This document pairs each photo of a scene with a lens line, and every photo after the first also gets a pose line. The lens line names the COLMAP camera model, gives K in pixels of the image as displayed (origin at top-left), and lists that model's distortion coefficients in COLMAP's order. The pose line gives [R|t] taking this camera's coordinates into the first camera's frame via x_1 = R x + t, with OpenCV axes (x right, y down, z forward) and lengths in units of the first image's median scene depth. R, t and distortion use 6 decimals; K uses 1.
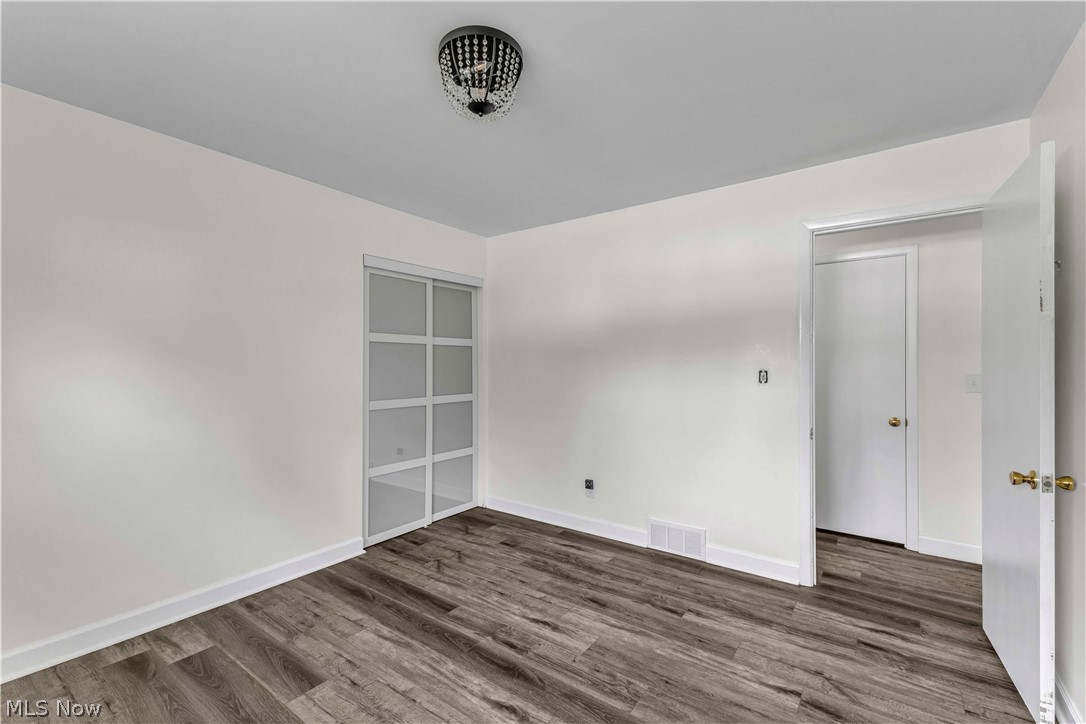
lens RADIAL K [[466.4, 0, 536.4], [0, 466.4, 363.9], [0, 0, 1]] dist [0.011059, -0.000080]
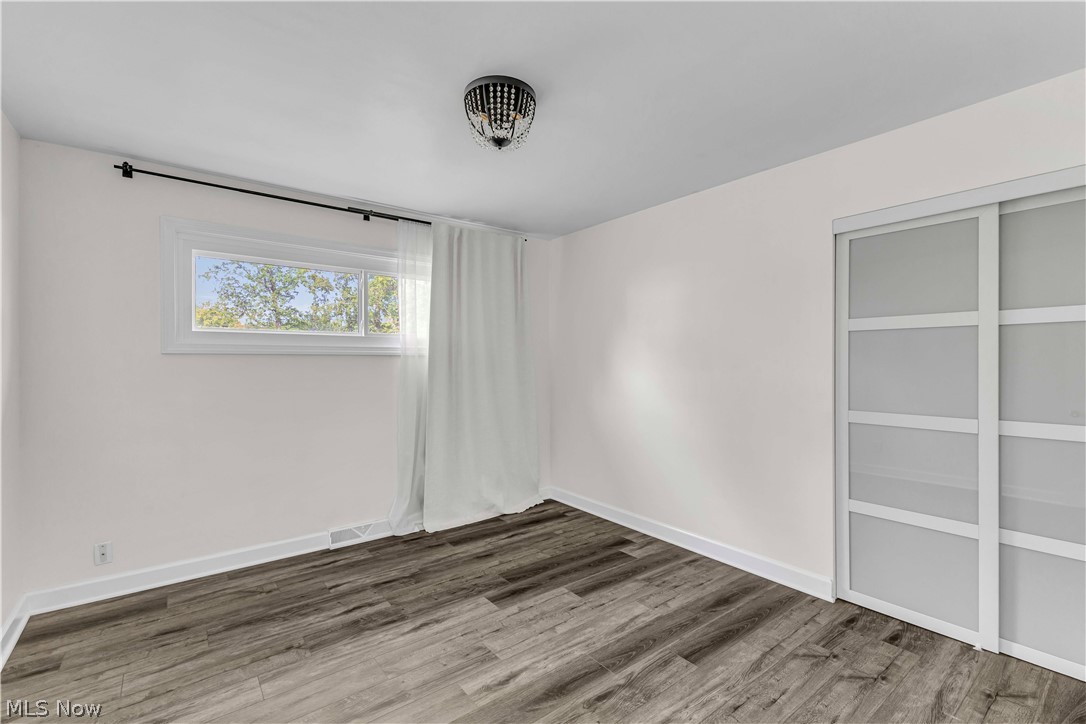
lens RADIAL K [[472.1, 0, 546.6], [0, 472.1, 362.4], [0, 0, 1]] dist [0.013445, -0.000945]
pose [[-0.261233, -0.001309, -0.965275, 0.674531], [0.004289, 0.999988, -0.002517, 0.002832], [0.965266, -0.004798, -0.261225, 0.957536]]
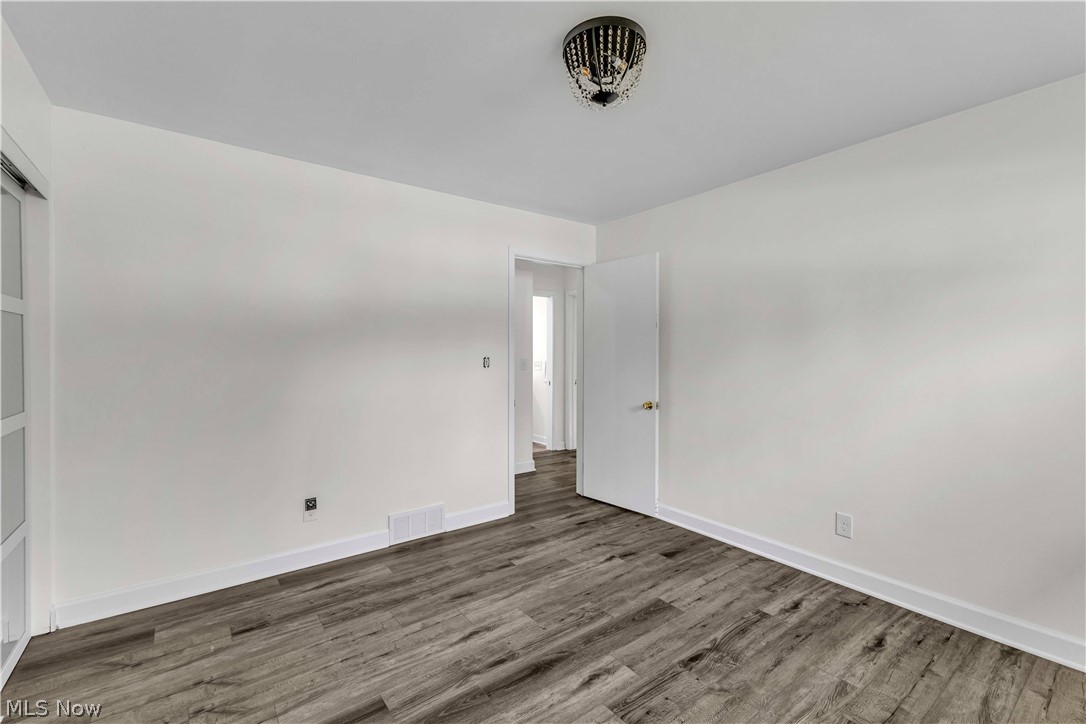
lens RADIAL K [[472.1, 0, 546.6], [0, 472.1, 362.4], [0, 0, 1]] dist [0.013445, -0.000945]
pose [[0.275751, -0.018570, 0.961050, -0.764950], [-0.002855, 0.999793, 0.020138, 0.001341], [-0.961225, -0.008296, 0.275641, 0.562674]]
